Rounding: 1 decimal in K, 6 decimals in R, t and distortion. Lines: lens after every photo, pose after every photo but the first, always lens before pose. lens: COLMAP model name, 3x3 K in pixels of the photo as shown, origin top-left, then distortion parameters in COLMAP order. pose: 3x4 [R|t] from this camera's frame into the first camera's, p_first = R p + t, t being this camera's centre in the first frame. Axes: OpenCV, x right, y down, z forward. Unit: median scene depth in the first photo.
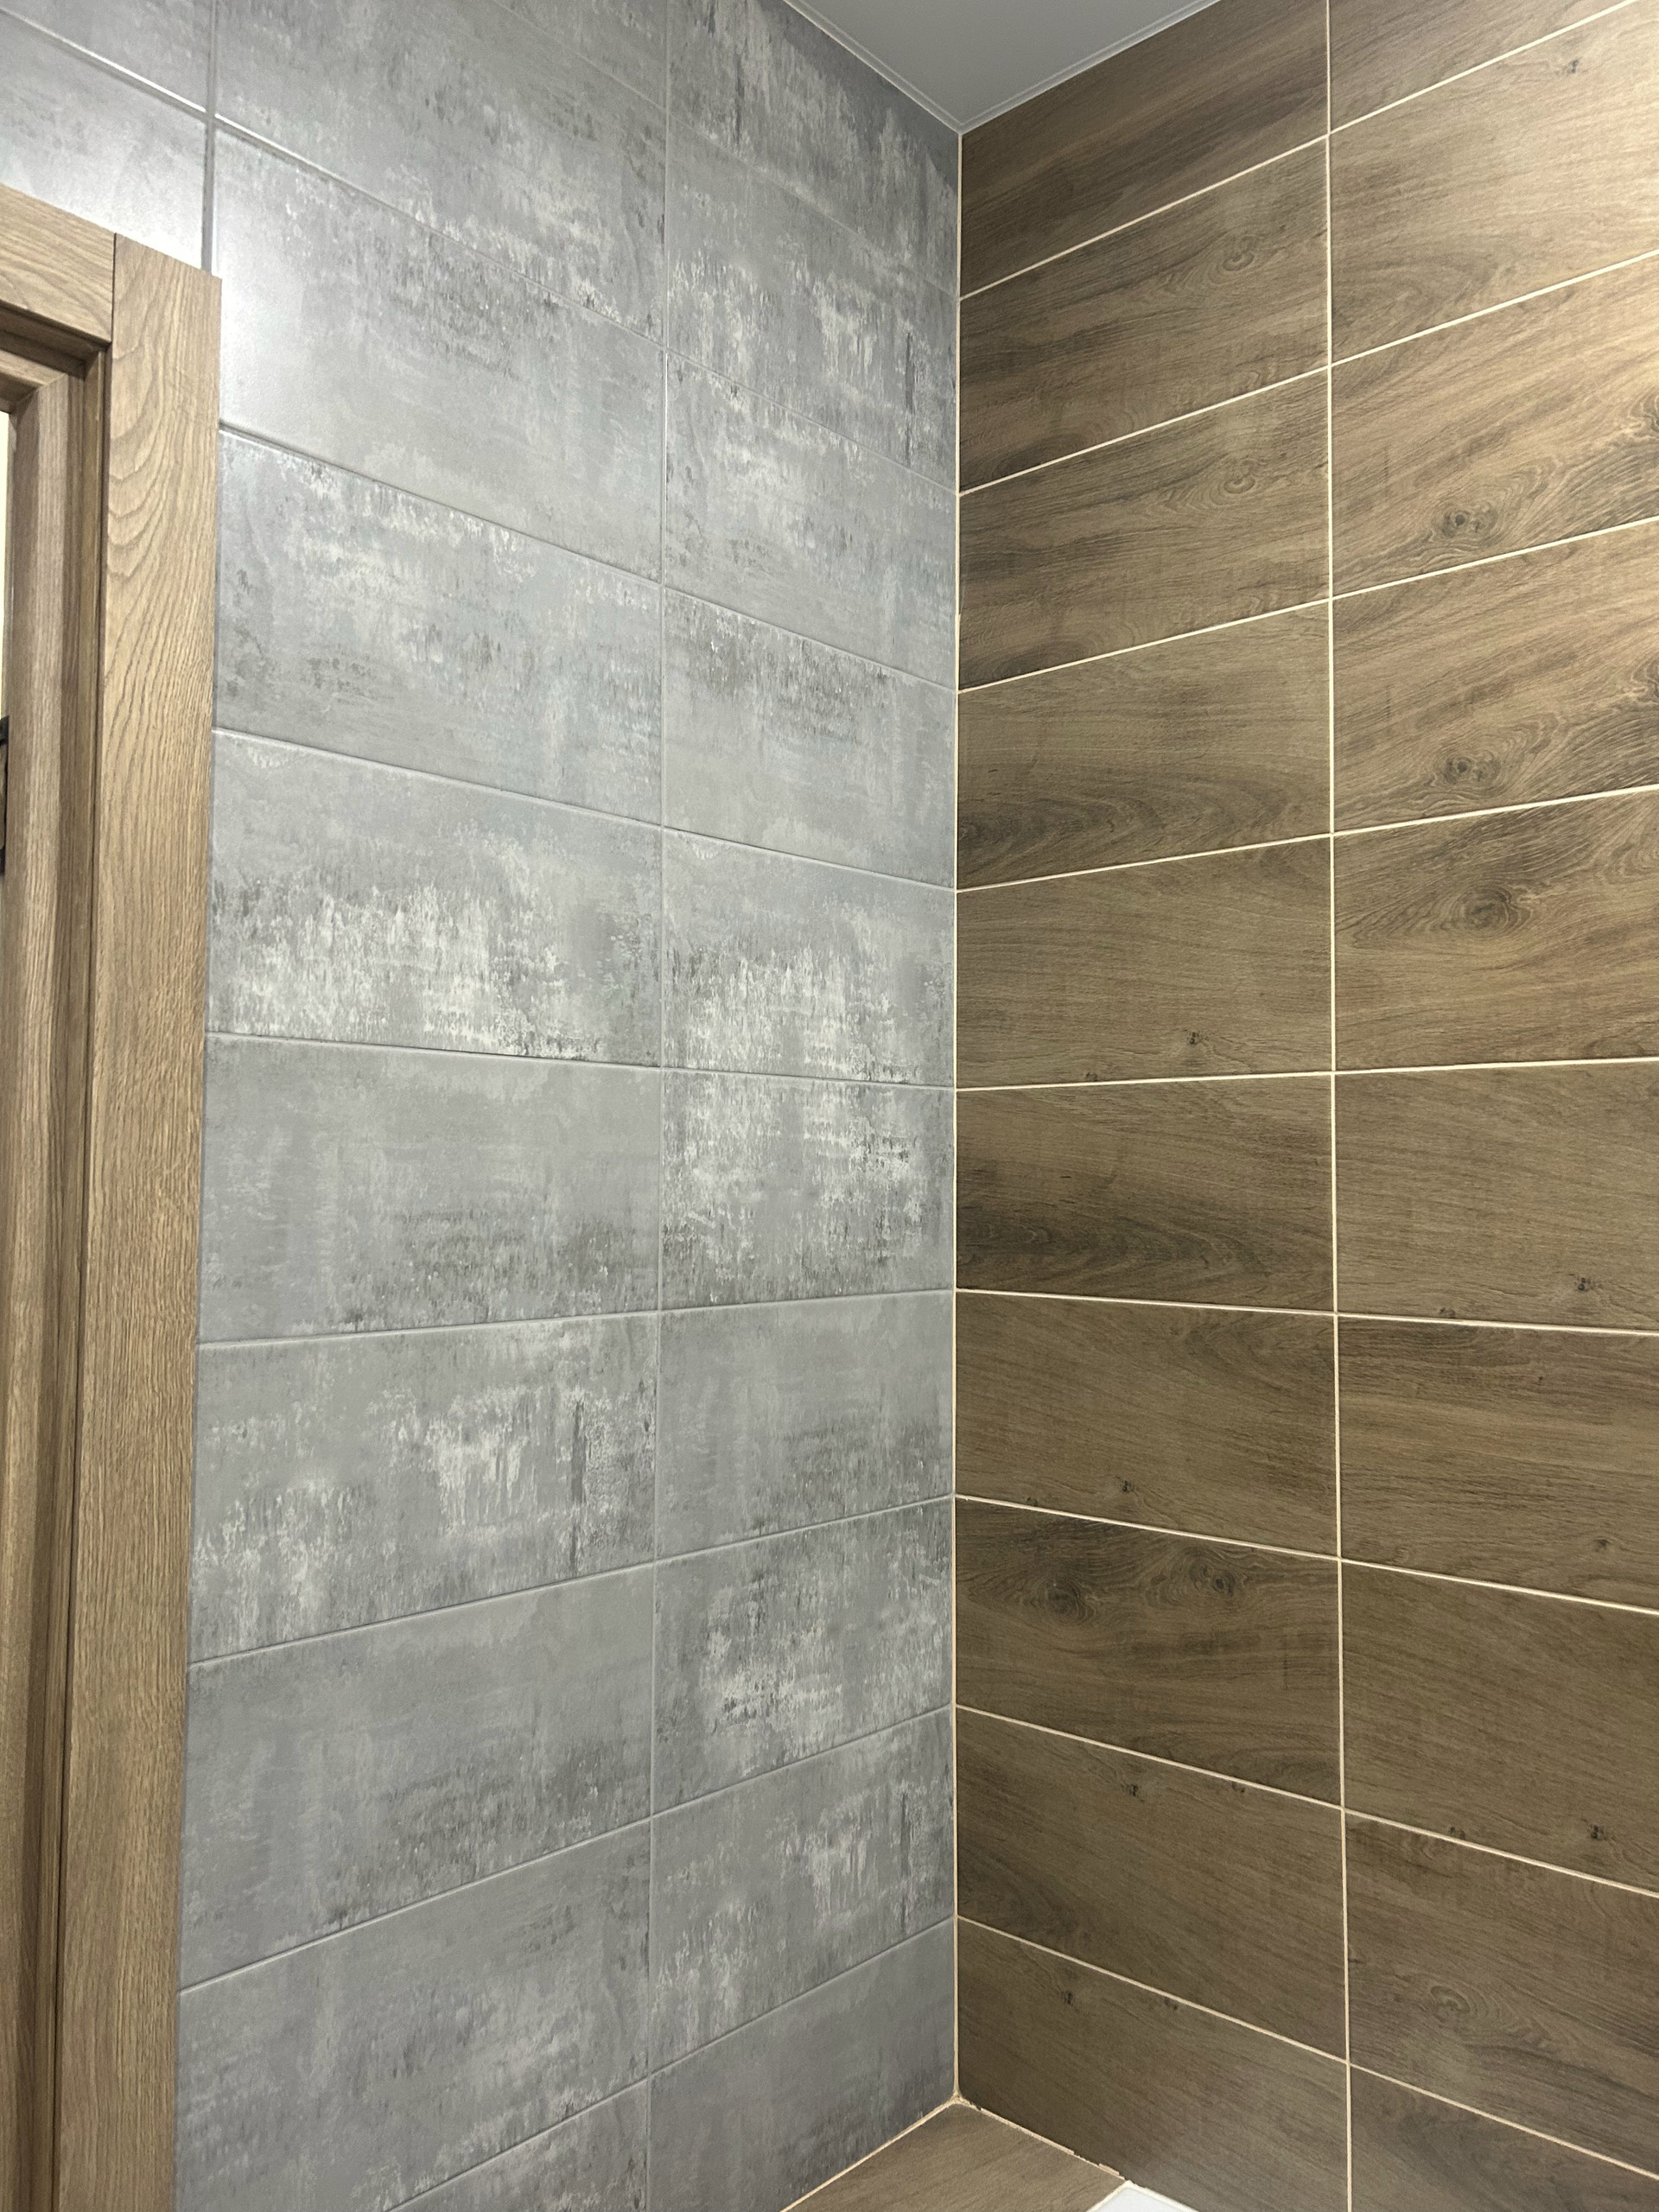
lens RADIAL K [[1652.0, 0, 829.5], [0, 1652.0, 1106.0], [0, 0, 1]] dist [0.055310, -0.047127]
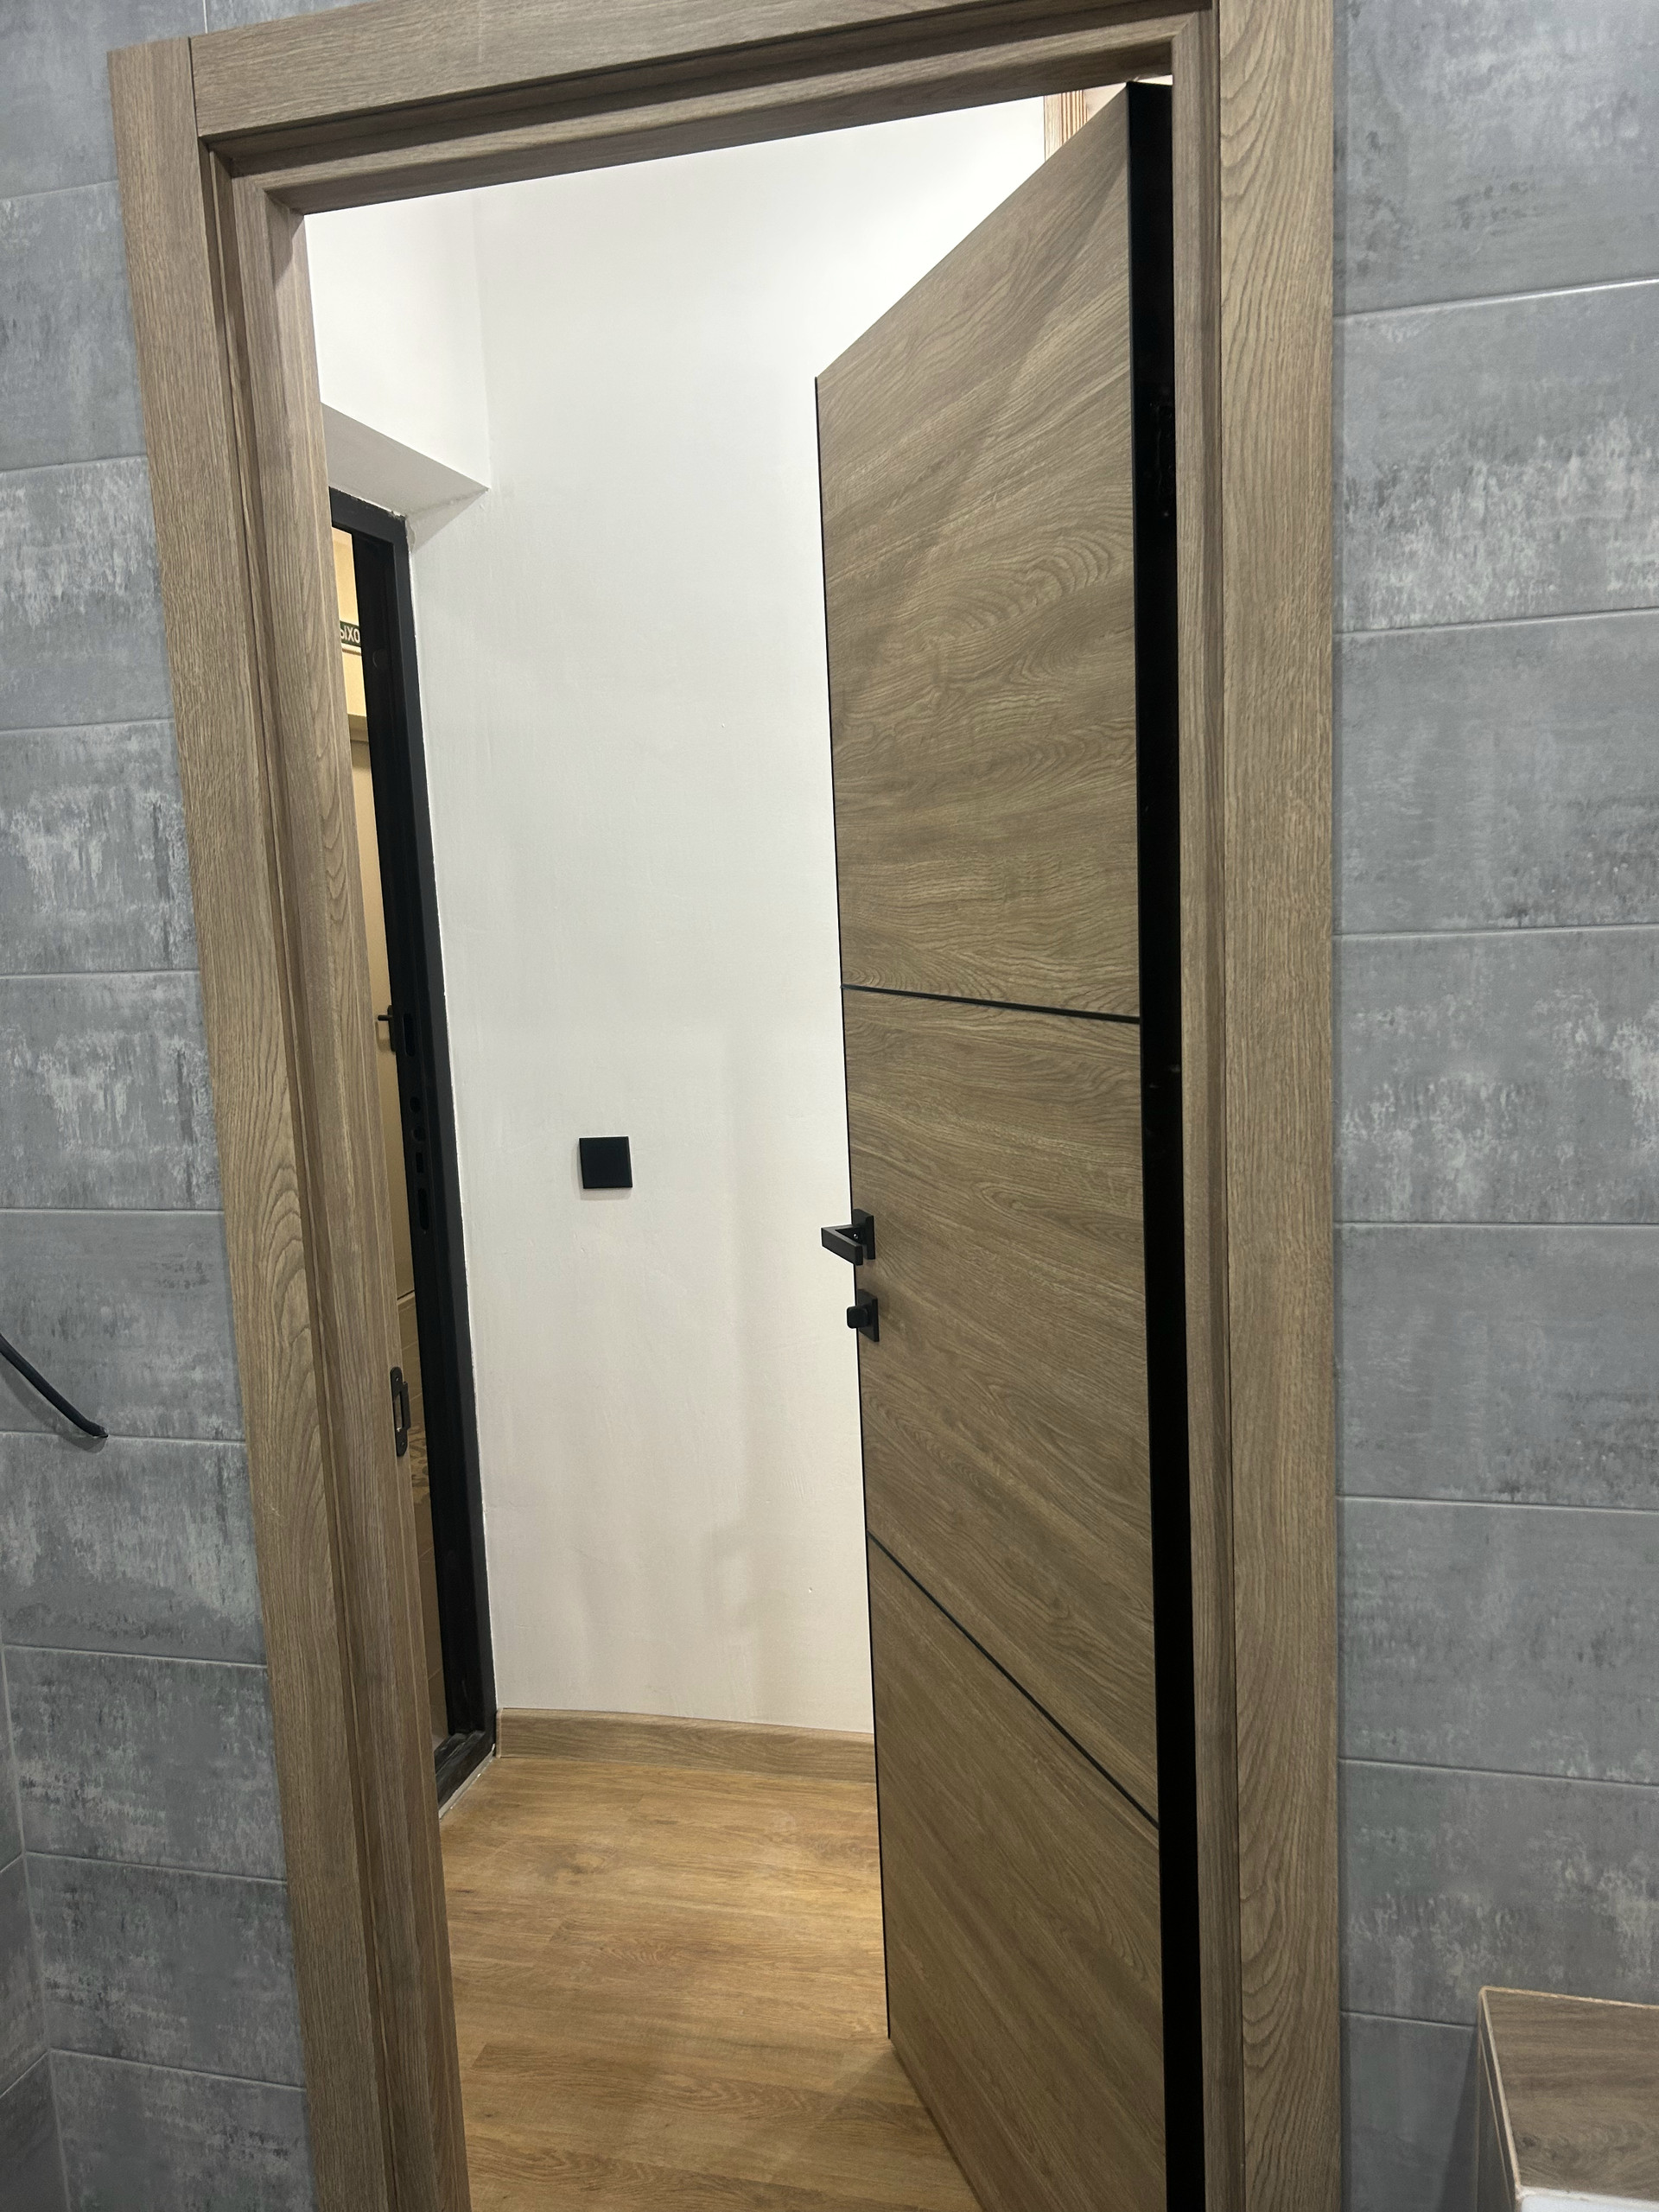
lens RADIAL K [[1652.0, 0, 829.5], [0, 1652.0, 1106.0], [0, 0, 1]] dist [0.055310, -0.047127]
pose [[0.484013, 0.085185, -0.870905, 0.389484], [0.090012, 0.985125, 0.146381, 0.063233], [0.870419, -0.149242, 0.469146, 0.189293]]
